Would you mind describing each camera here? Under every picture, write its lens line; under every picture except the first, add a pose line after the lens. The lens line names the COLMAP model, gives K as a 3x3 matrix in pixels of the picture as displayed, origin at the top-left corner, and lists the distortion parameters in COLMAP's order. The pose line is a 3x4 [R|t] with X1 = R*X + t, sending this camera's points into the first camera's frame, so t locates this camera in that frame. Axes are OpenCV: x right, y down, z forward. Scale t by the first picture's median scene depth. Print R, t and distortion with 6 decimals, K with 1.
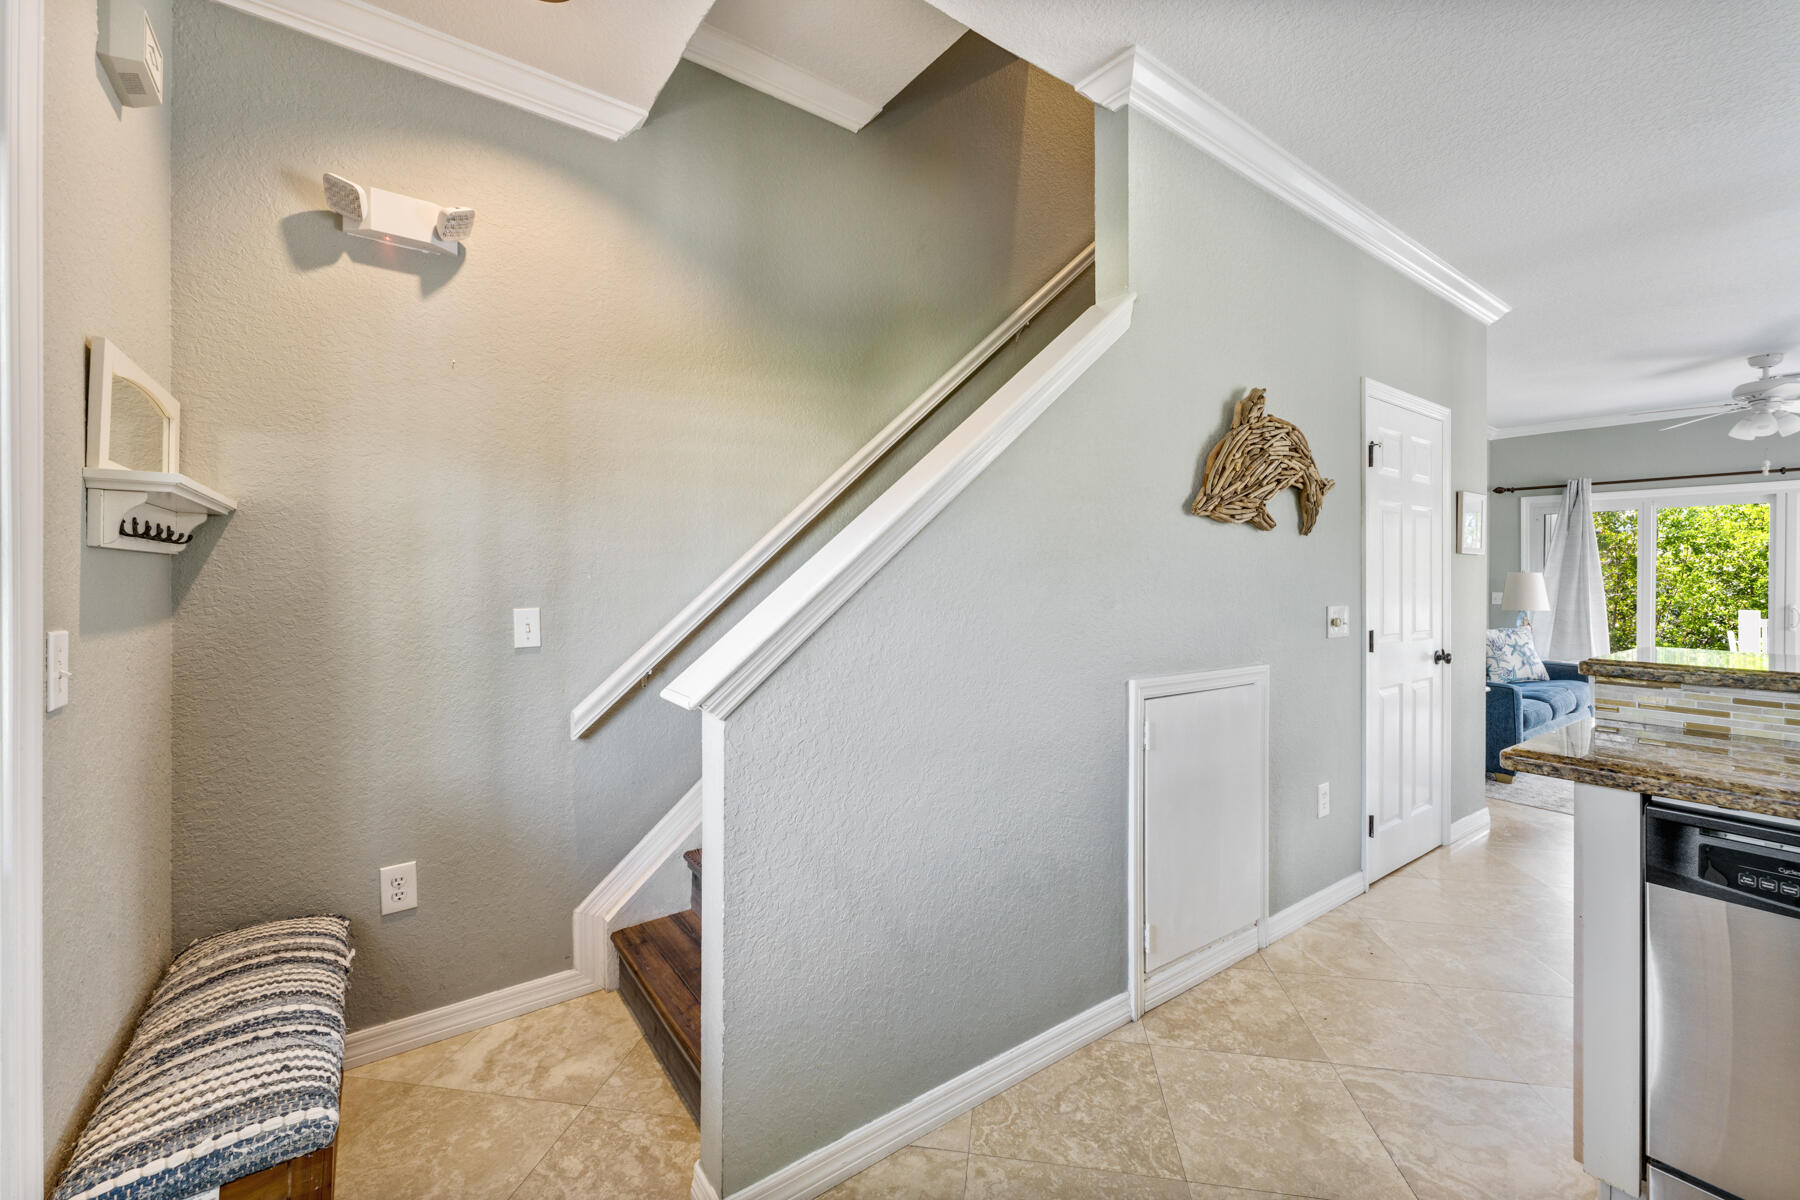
lens RADIAL K [[730.7, 0, 901.6], [0, 730.7, 570.3], [0, 0, 1]] dist [0.000457, 0.000488]
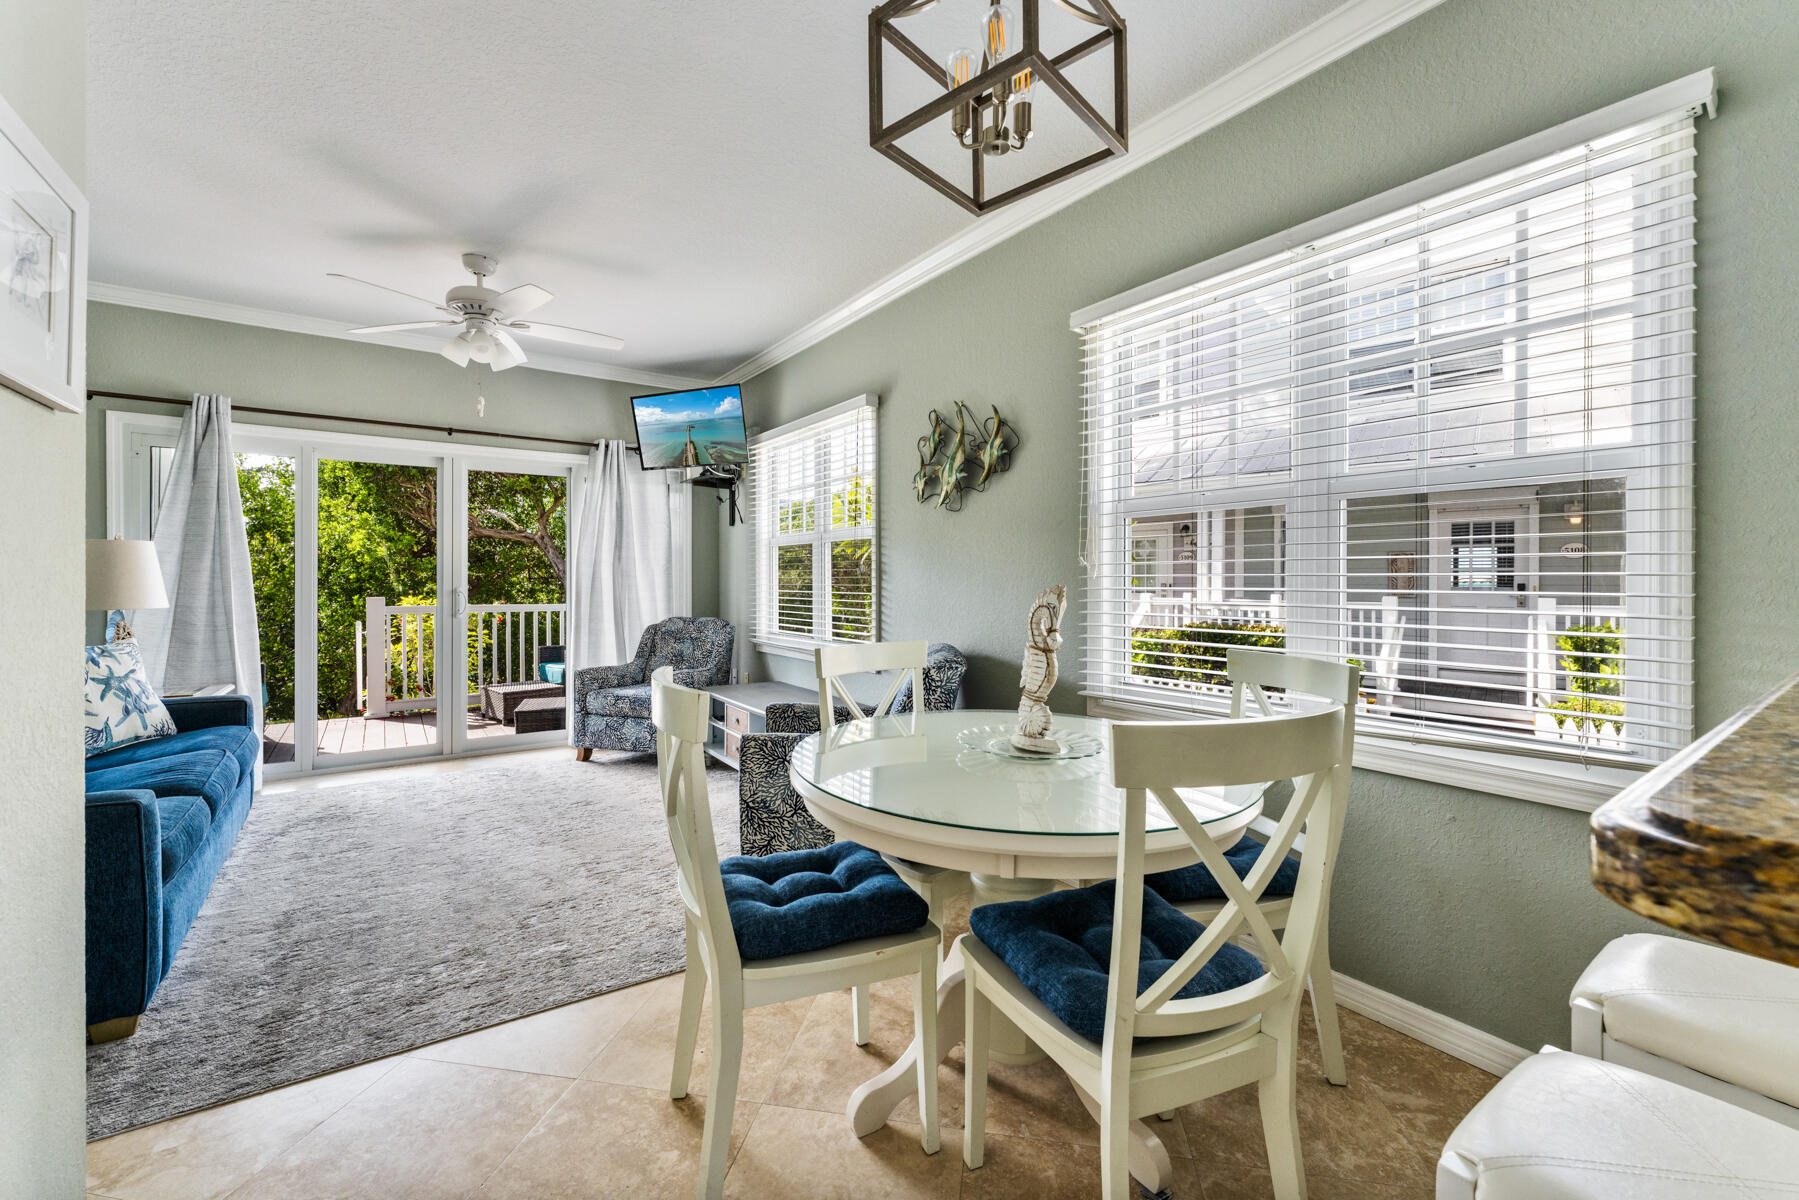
lens RADIAL K [[713.5, 0, 906.9], [0, 713.5, 589.8], [0, 0, 1]] dist [-0.015561, -0.000192]
pose [[-0.008531, -0.023731, 0.999682, 0.320638], [-0.012182, 0.999647, 0.023626, 0.020398], [-0.999889, -0.011977, -0.008817, 0.412471]]
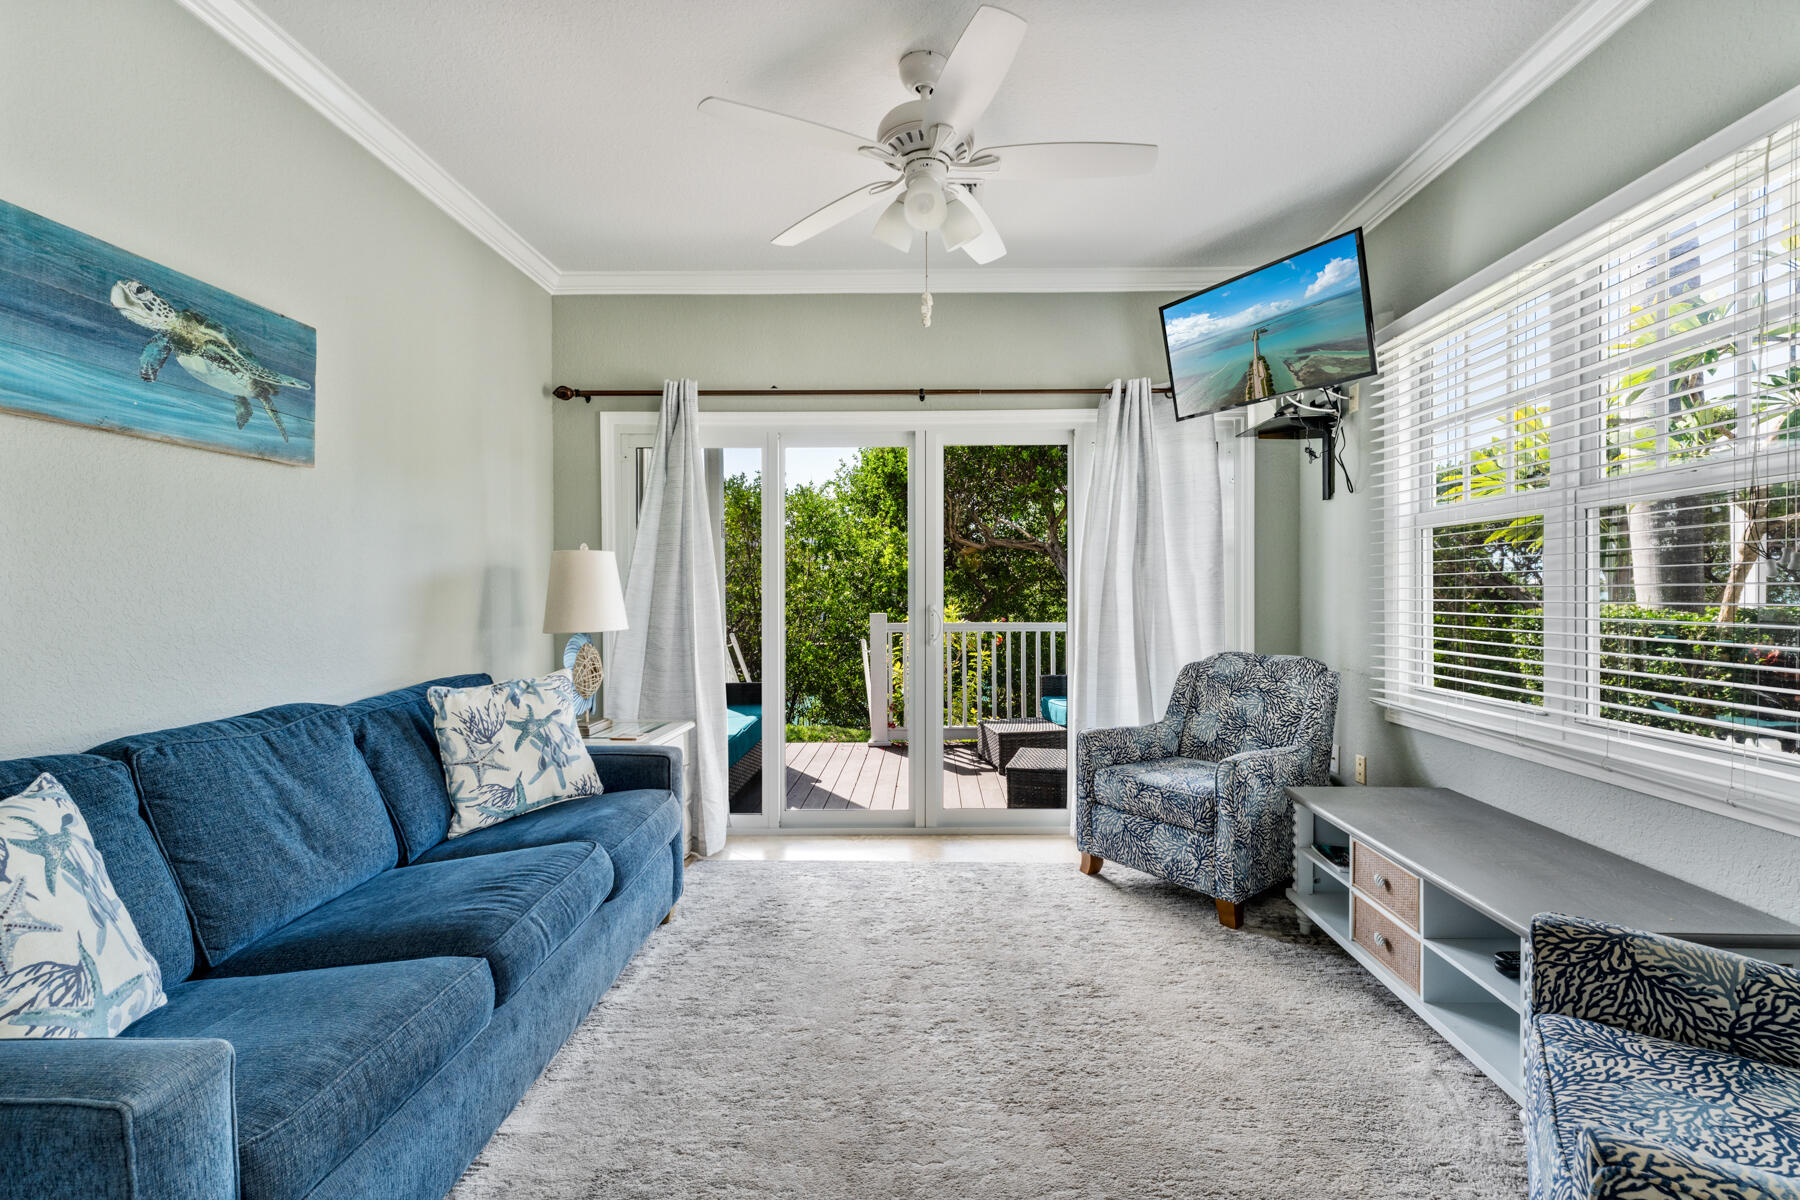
lens RADIAL K [[777.4, 0, 923.2], [0, 777.4, 595.8], [0, 0, 1]] dist [-0.000593, -0.000145]
pose [[0.594910, -0.017624, 0.803599, 0.577552], [0.003769, 0.999810, 0.019137, 0.022749], [-0.803783, -0.008357, 0.594863, 0.522248]]
